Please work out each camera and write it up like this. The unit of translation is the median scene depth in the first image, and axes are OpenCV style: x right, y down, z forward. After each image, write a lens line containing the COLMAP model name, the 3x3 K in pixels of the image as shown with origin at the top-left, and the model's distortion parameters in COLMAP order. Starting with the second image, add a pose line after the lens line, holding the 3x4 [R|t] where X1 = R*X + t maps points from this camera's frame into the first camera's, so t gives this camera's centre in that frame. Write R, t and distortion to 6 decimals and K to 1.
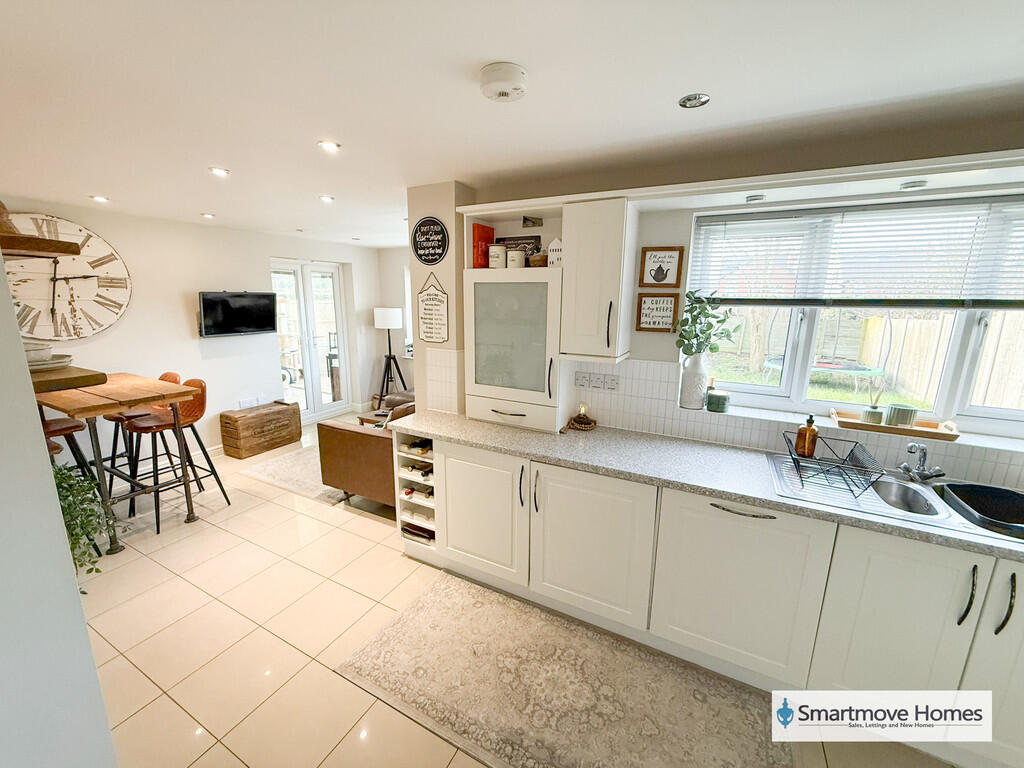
lens RADIAL K [[407.6, 0, 509.0], [0, 407.6, 383.0], [0, 0, 1]] dist [0.000119, -0.000356]
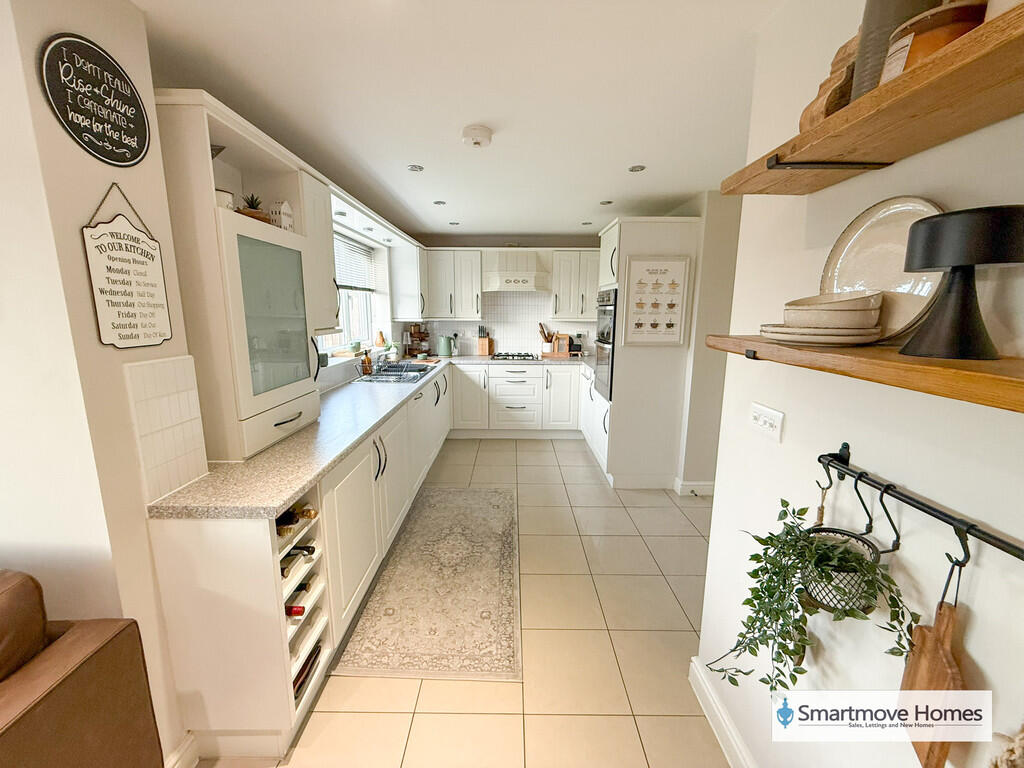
lens RADIAL K [[407.6, 0, 509.0], [0, 407.6, 383.0], [0, 0, 1]] dist [0.000119, -0.000356]
pose [[-0.458096, -0.172766, 0.871952, -0.762658], [0.175100, 0.944172, 0.279068, -0.117442], [-0.871486, 0.280519, -0.402271, 0.845931]]
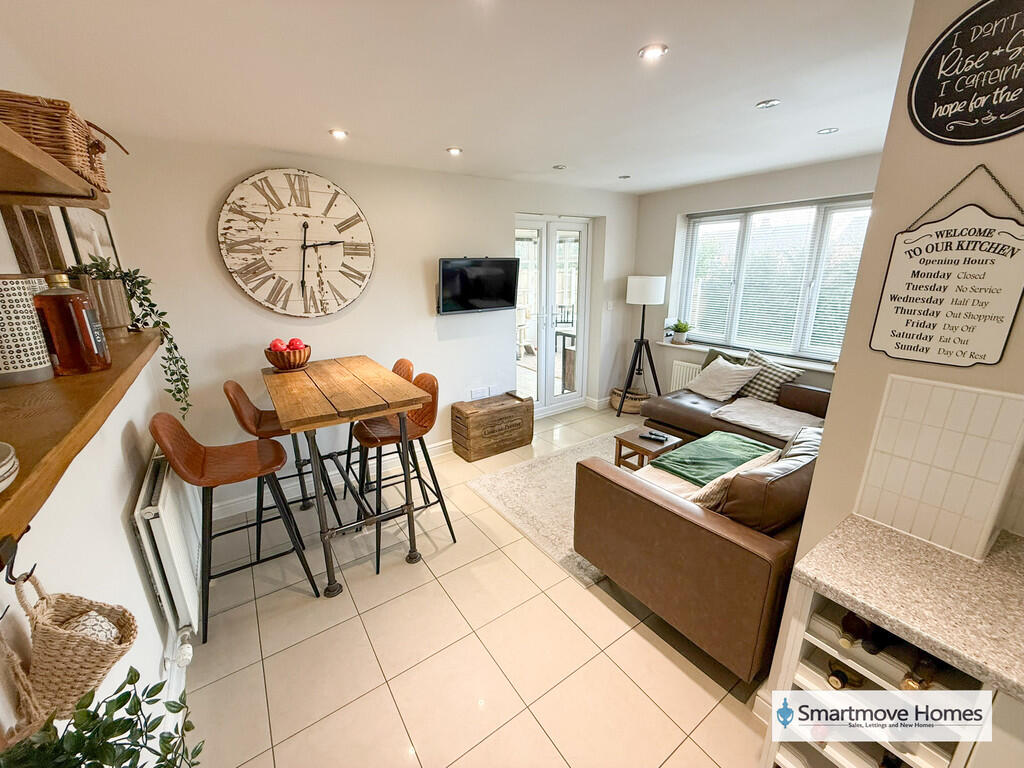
lens RADIAL K [[407.6, 0, 509.0], [0, 407.6, 383.0], [0, 0, 1]] dist [0.000119, -0.000356]
pose [[0.884888, 0.105036, -0.453806, -0.356458], [-0.071884, 0.993367, 0.089752, -0.088030], [0.460223, -0.046799, 0.886569, 0.487539]]
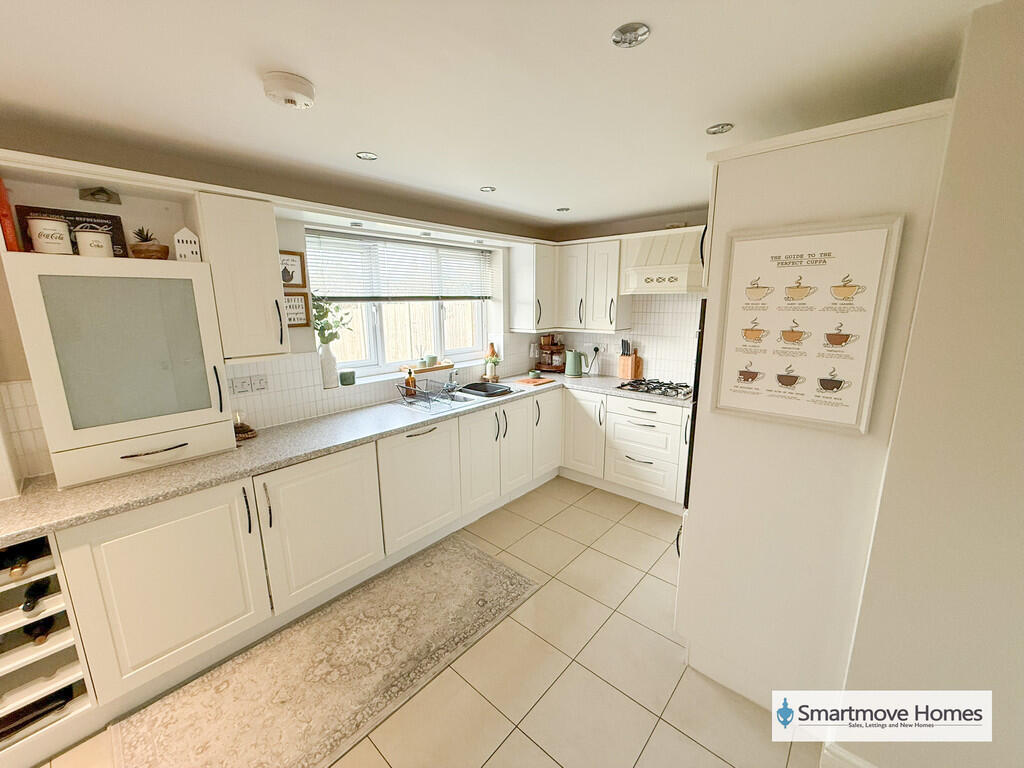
lens RADIAL K [[407.6, 0, 509.0], [0, 407.6, 383.0], [0, 0, 1]] dist [0.000119, -0.000356]
pose [[0.242136, -0.207323, 0.947833, -0.483669], [0.210748, 0.964818, 0.157200, -0.025729], [-0.947078, 0.161690, 0.277310, 0.137979]]
